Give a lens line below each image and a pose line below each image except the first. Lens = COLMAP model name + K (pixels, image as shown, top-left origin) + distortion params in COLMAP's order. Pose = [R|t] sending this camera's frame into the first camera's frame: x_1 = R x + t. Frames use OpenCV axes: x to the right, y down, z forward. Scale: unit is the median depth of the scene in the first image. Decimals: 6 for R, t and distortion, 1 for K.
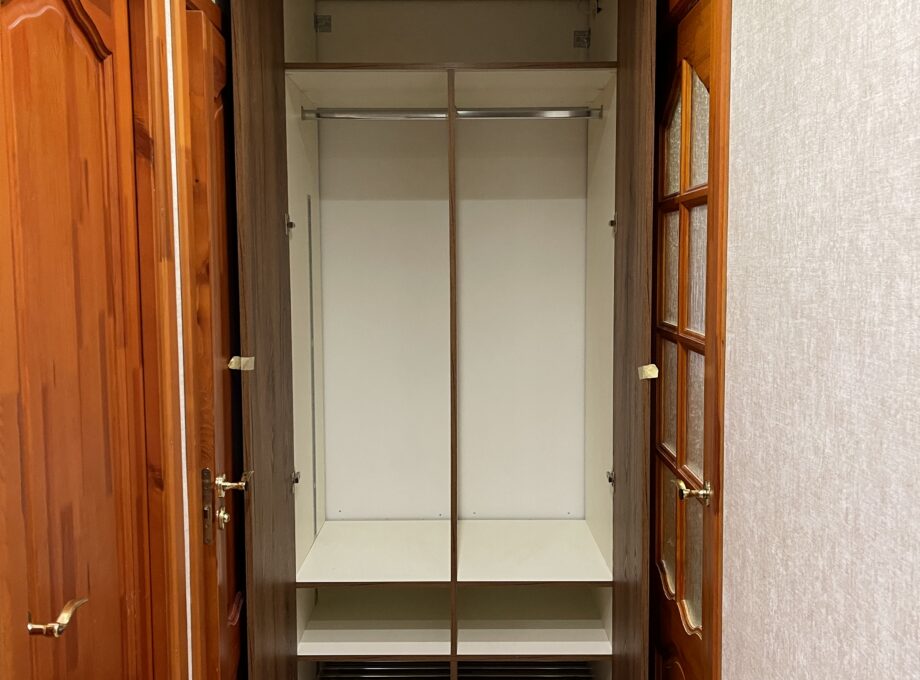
lens RADIAL K [[916.8, 0, 459.8], [0, 916.8, 342.1], [0, 0, 1]] dist [0.018611, 0.000000]
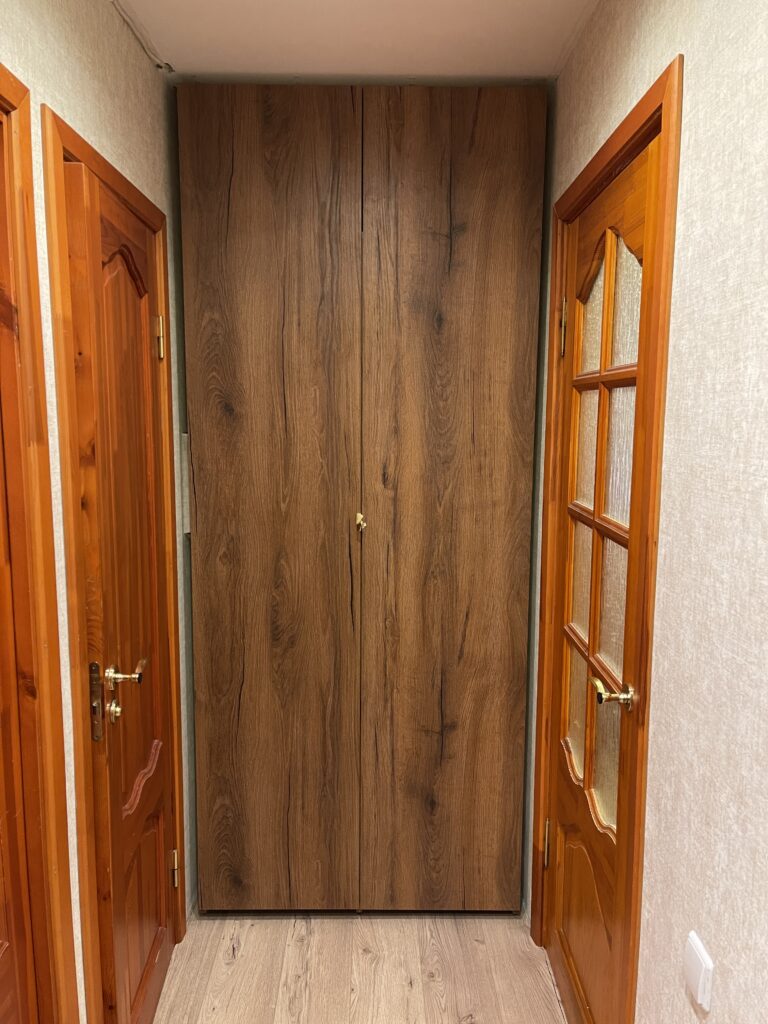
lens RADIAL K [[753.8, 0, 385.2], [0, 753.8, 510.9], [0, 0, 1]] dist [0.018889, -0.000783]
pose [[0.999843, 0.010613, 0.014182, 0.008739], [-0.011238, 0.998933, 0.044785, -0.056775], [-0.013692, -0.044937, 0.998896, 0.239096]]
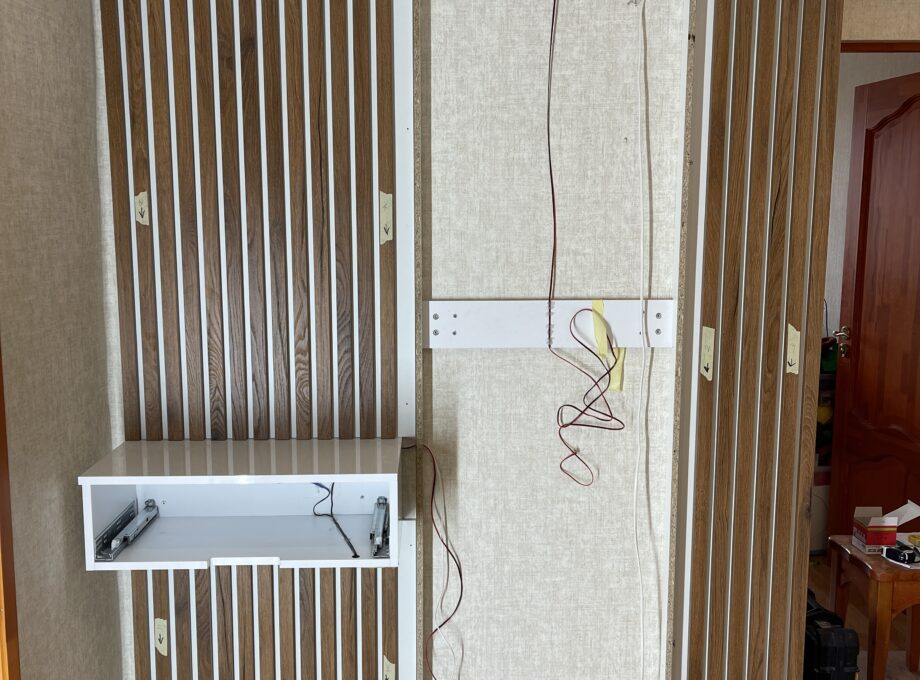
lens RADIAL K [[916.8, 0, 461.3], [0, 916.8, 339.0], [0, 0, 1]] dist [0.018611, 0.000000]
pose [[-0.999227, 0.012885, -0.037137, -0.164651], [0.004487, 0.975961, 0.217900, -0.391380], [0.039052, 0.217565, -0.975264, 1.793784]]
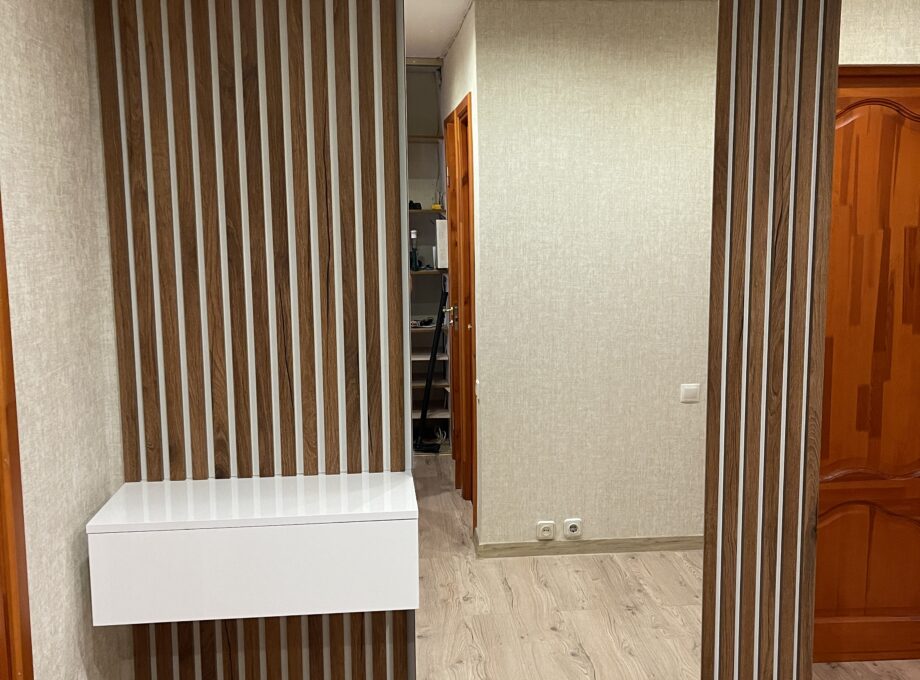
lens RADIAL K [[916.8, 0, 459.8], [0, 916.8, 335.7], [0, 0, 1]] dist [0.018611, 0.000000]
pose [[-0.994270, 0.032697, -0.101775, -0.073938], [0.011008, 0.978329, 0.206765, -0.418182], [0.106330, 0.204460, -0.973083, 1.767970]]
